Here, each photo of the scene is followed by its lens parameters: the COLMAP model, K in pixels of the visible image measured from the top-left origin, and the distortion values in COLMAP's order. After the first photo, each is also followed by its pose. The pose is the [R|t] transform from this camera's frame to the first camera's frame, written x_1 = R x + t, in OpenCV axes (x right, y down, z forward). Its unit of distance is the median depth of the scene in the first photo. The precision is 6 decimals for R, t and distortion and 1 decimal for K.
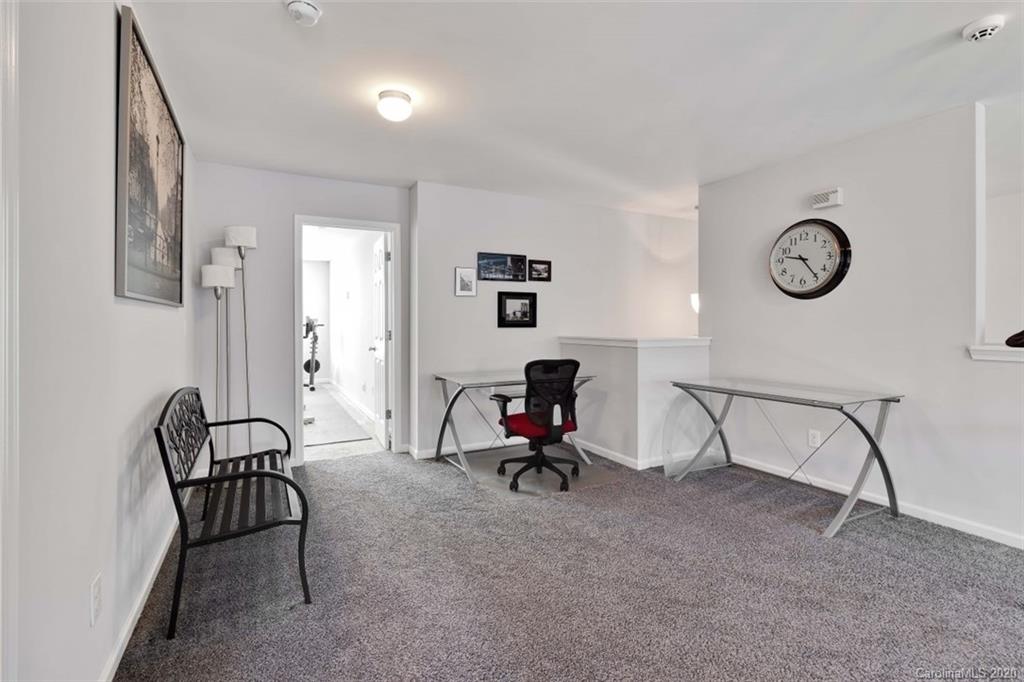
lens RADIAL K [[475.1, 0, 505.6], [0, 475.1, 322.4], [0, 0, 1]] dist [-0.000483, 0.000433]
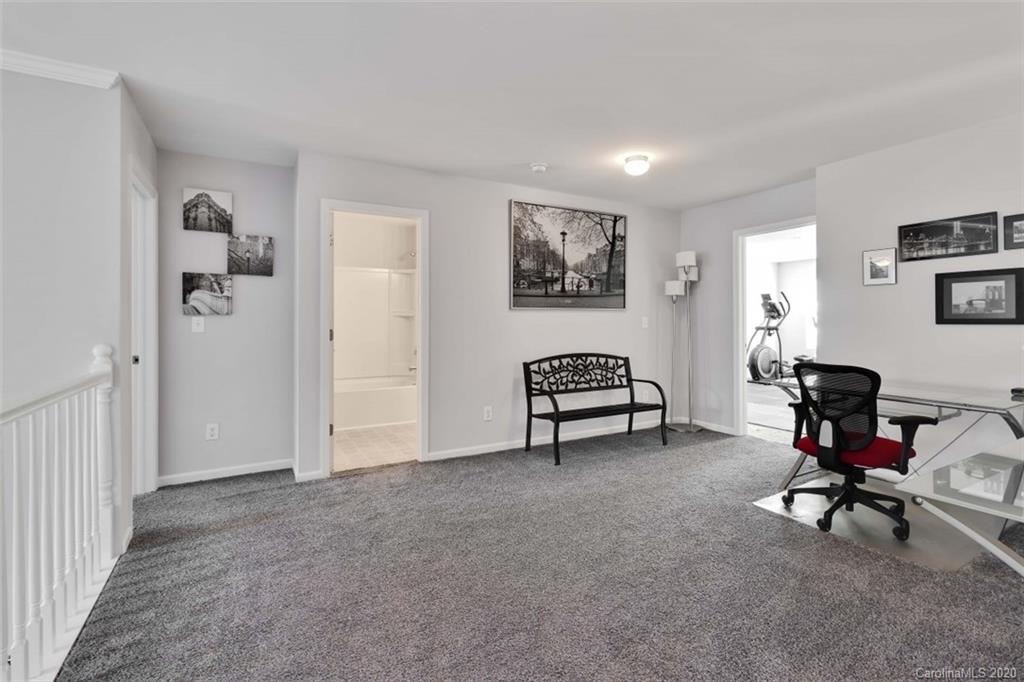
lens RADIAL K [[475.1, 0, 521.9], [0, 475.1, 316.6], [0, 0, 1]] dist [-0.000483, 0.000433]
pose [[0.034048, -0.007287, -0.999394, 0.672759], [0.006279, 0.999955, -0.007077, 0.000589], [0.999400, -0.006034, 0.034092, 0.351980]]
